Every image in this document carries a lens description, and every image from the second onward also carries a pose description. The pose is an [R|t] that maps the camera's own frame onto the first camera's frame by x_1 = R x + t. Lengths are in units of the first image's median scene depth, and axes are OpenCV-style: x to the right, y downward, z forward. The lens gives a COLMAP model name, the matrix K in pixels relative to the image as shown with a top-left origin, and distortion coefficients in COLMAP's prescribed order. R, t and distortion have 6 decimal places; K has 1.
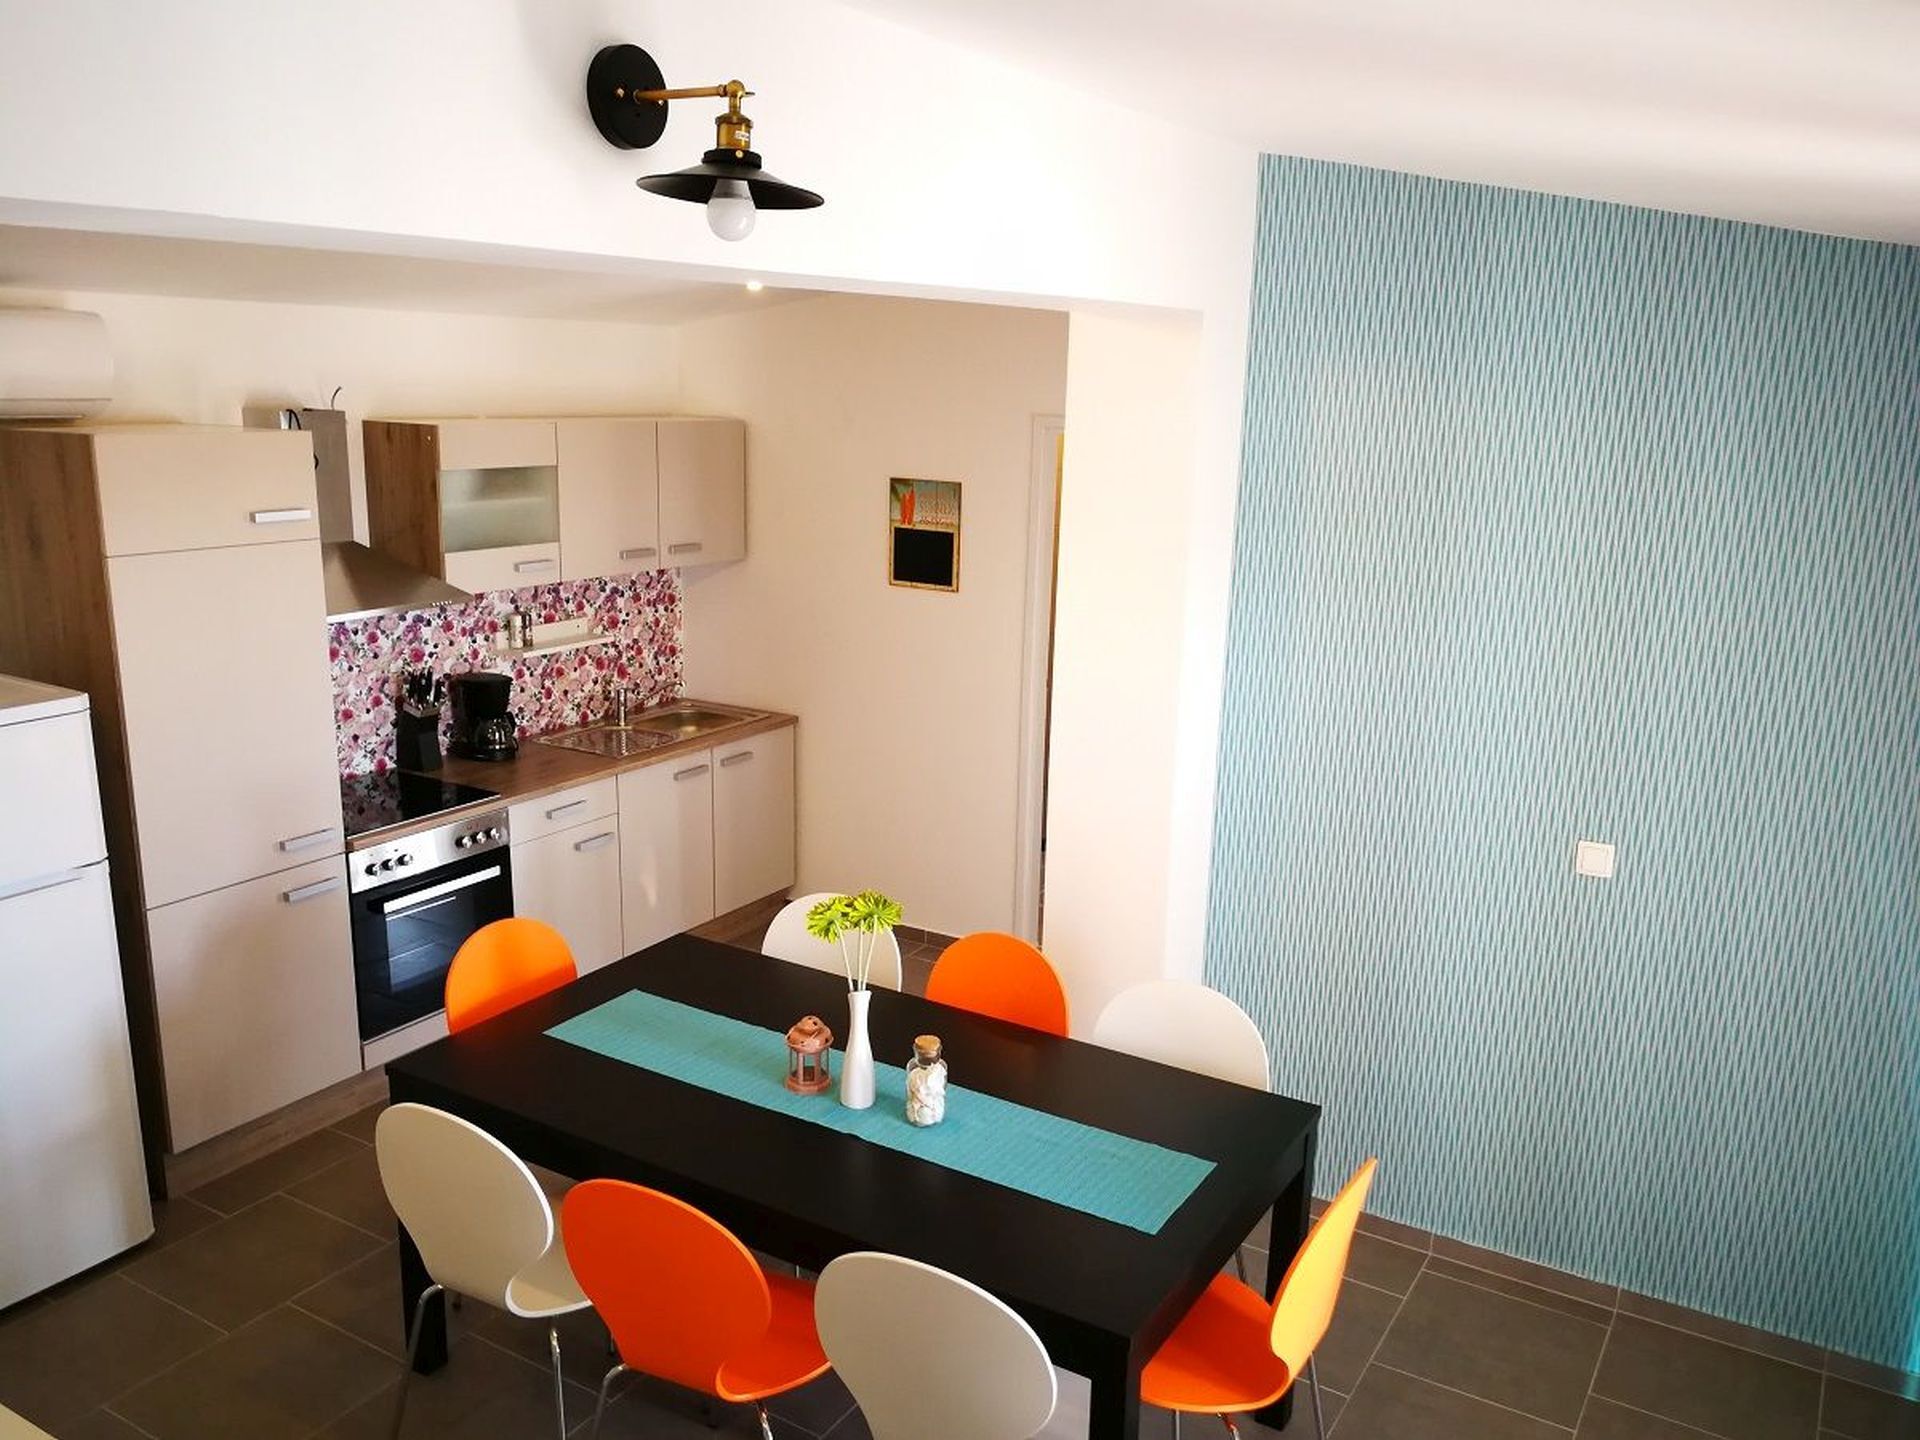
lens RADIAL K [[1544.4, 0, 960.3], [0, 1544.4, 752.9], [0, 0, 1]] dist [0.006306, -0.000262]
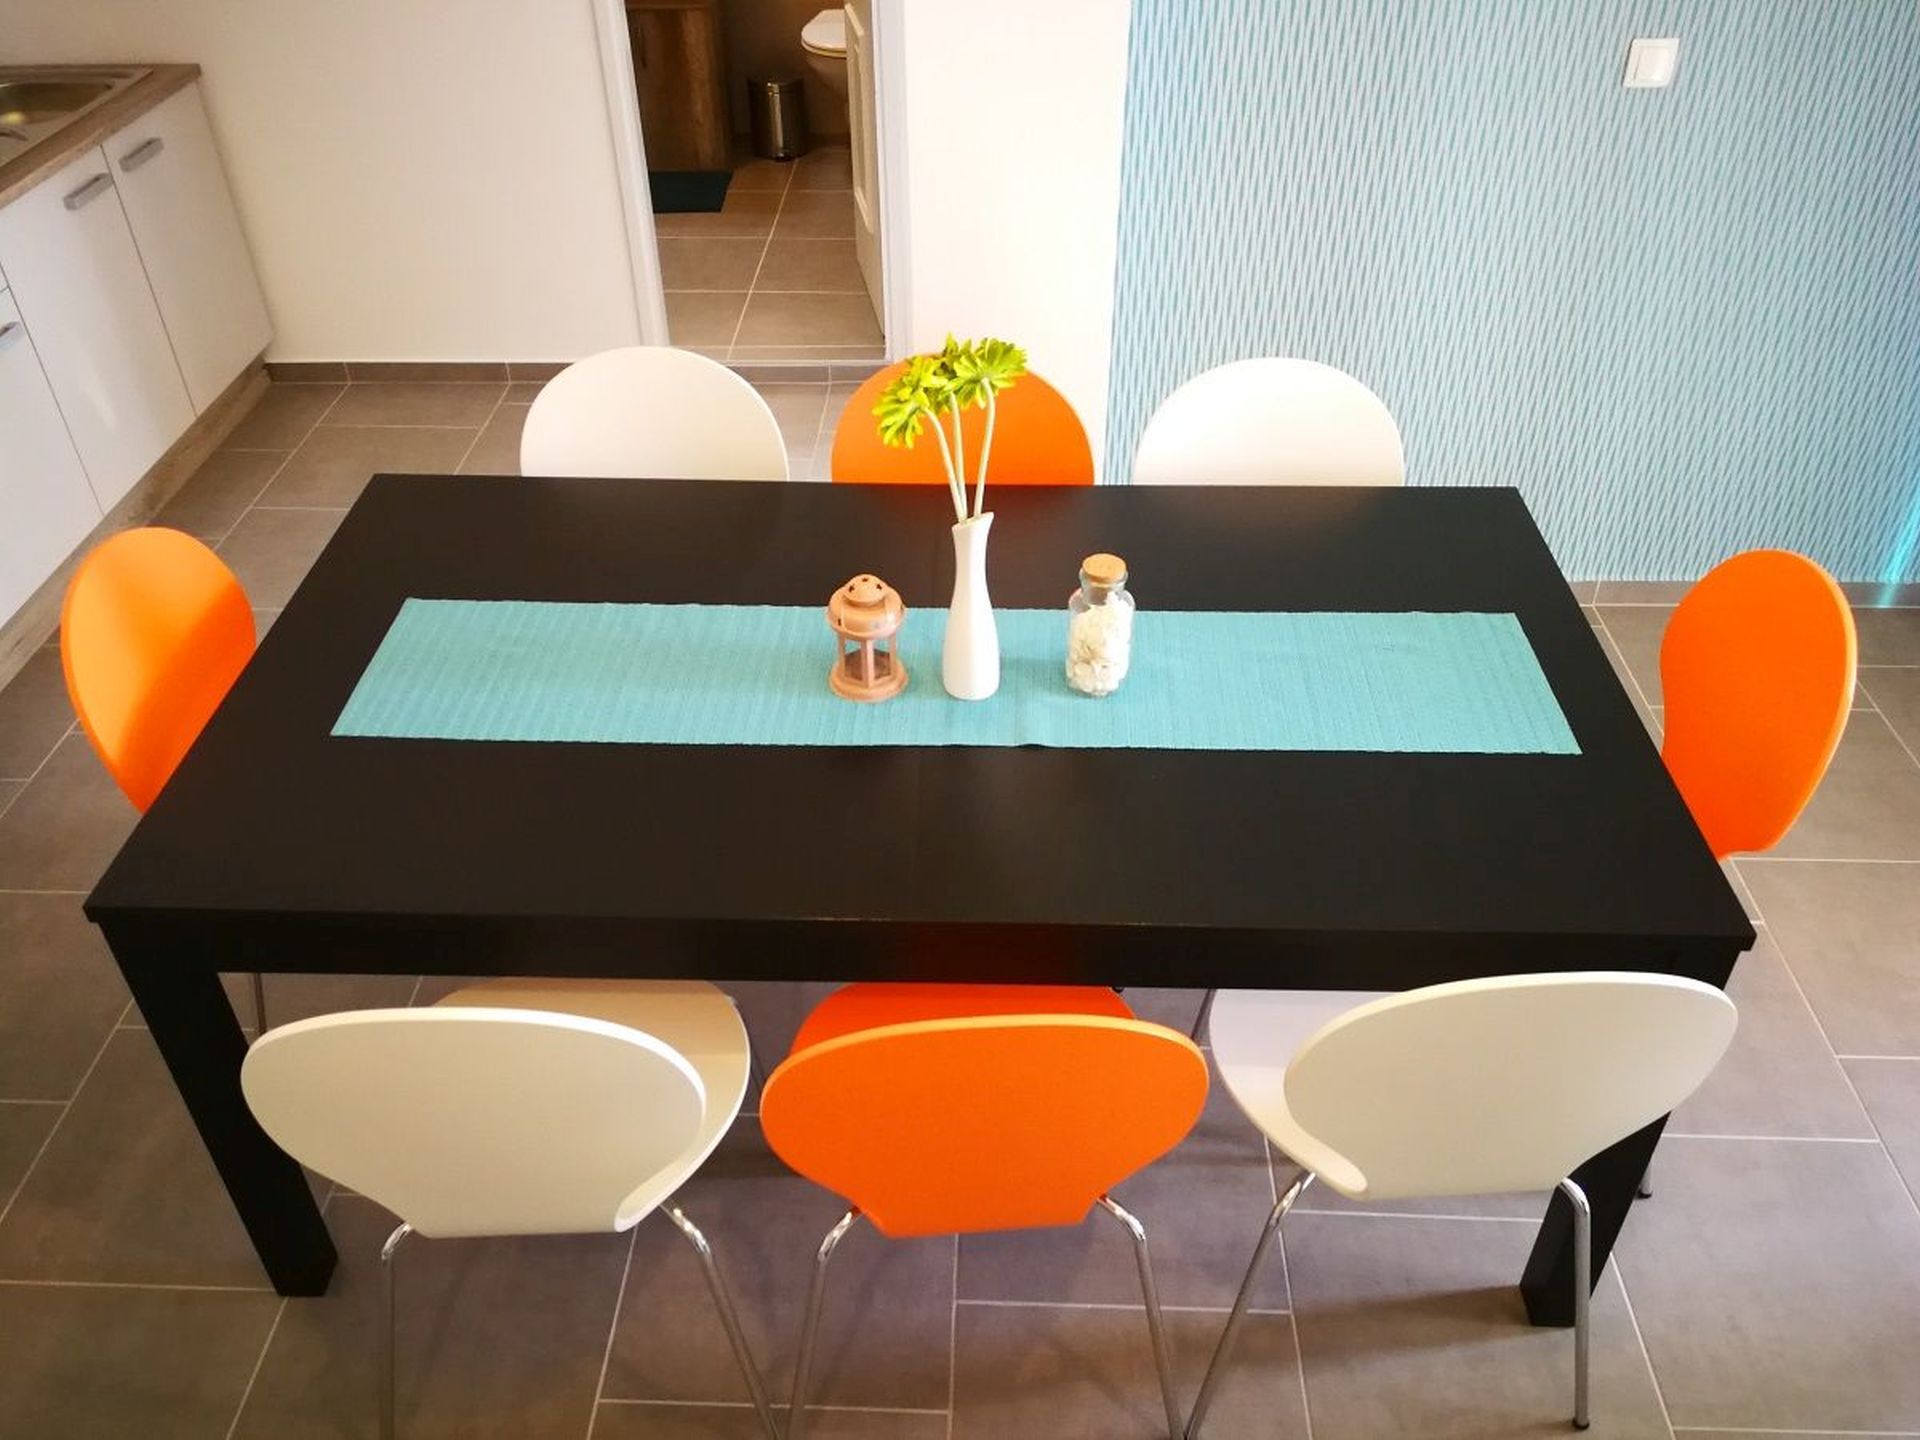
lens RADIAL K [[1542.2, 0, 972.1], [0, 1542.2, 725.3], [0, 0, 1]] dist [0.012935, -0.009166]
pose [[0.872184, -0.323082, 0.367306, -0.271874], [0.147724, 0.889762, 0.431858, -0.019471], [-0.466340, -0.322400, 0.823763, 0.461260]]
